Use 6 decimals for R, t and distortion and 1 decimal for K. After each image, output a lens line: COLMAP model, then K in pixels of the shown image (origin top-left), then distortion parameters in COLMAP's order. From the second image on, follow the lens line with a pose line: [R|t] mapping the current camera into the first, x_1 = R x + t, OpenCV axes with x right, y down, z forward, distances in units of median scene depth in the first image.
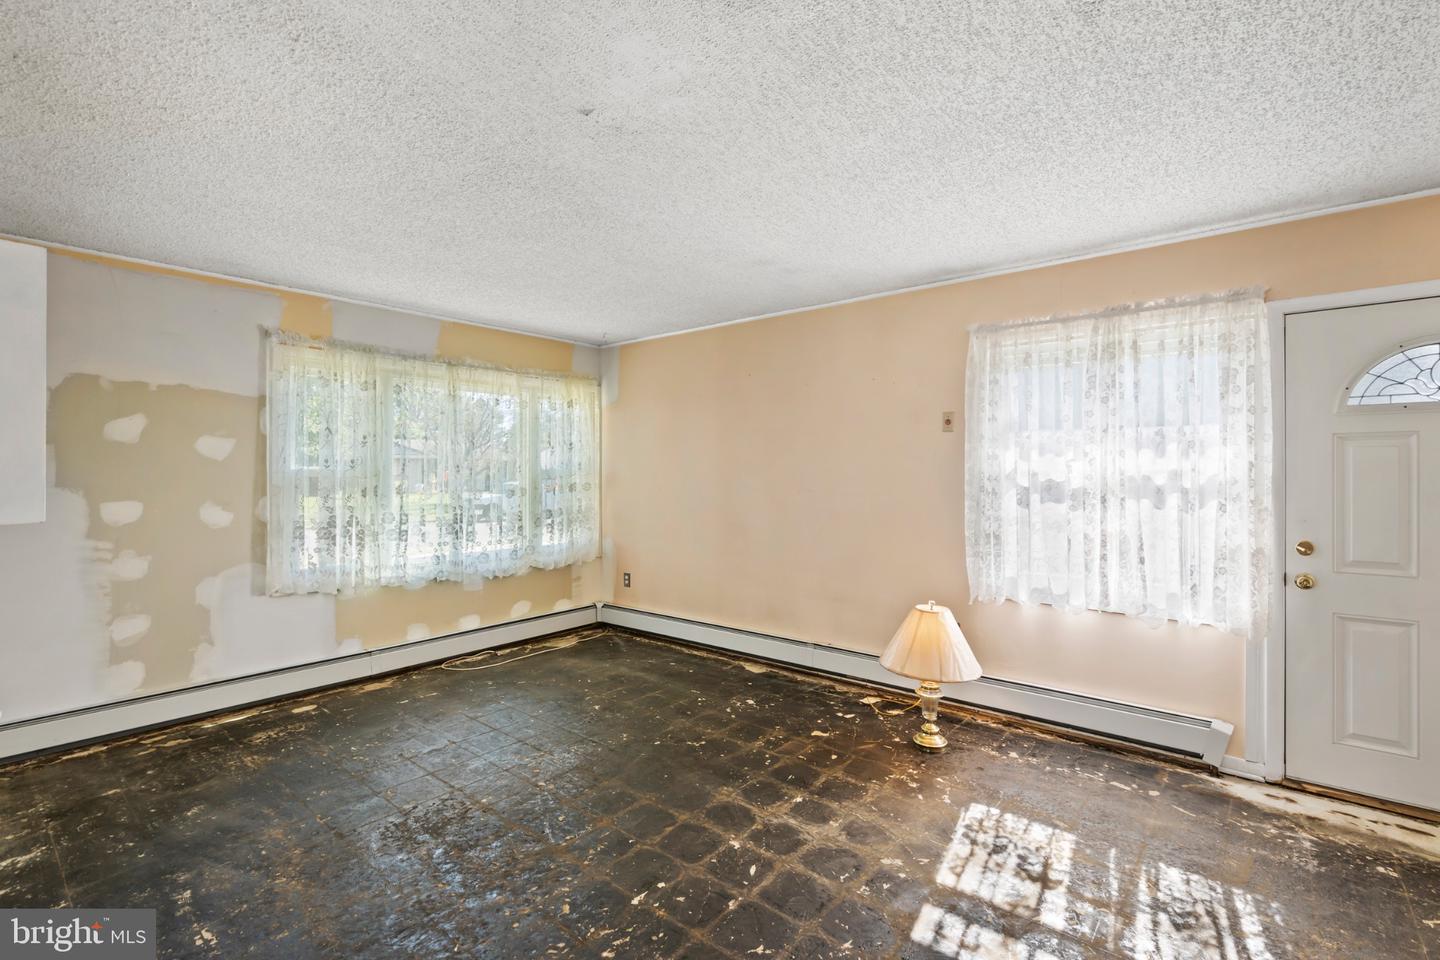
lens RADIAL K [[651.1, 0, 711.7], [0, 651.1, 469.8], [0, 0, 1]] dist [-0.003882, 0.000719]
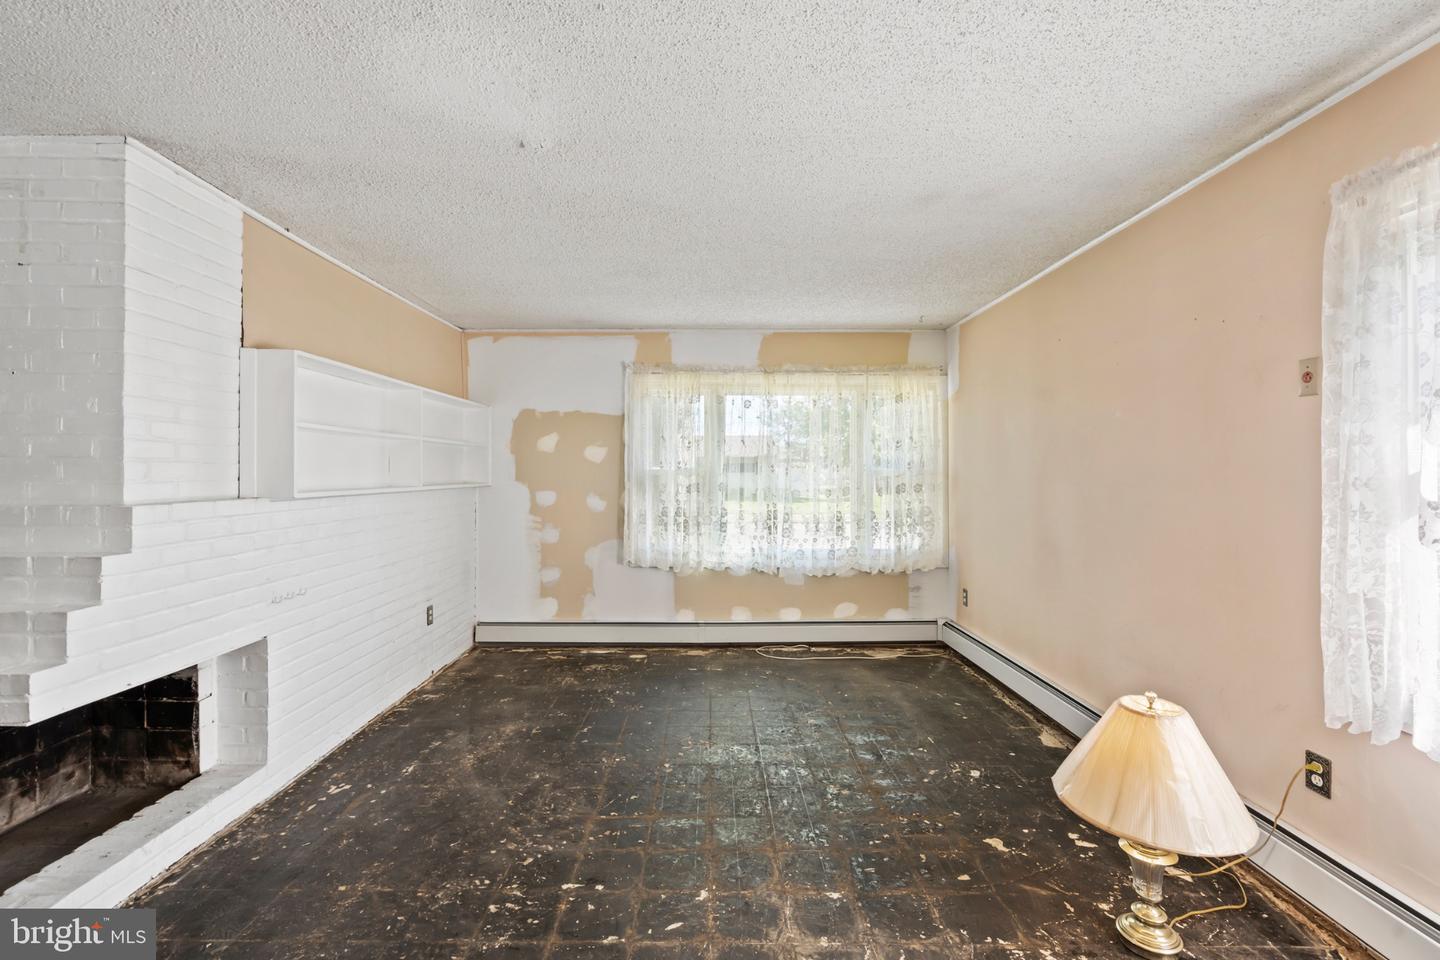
lens RADIAL K [[651.1, 0, 709.0], [0, 651.1, 470.7], [0, 0, 1]] dist [-0.003882, 0.000719]
pose [[0.645165, -0.001693, -0.764042, 0.473609], [0.002071, 0.999998, -0.000466, 0.002440], [0.764041, -0.001282, 0.645167, 0.293847]]
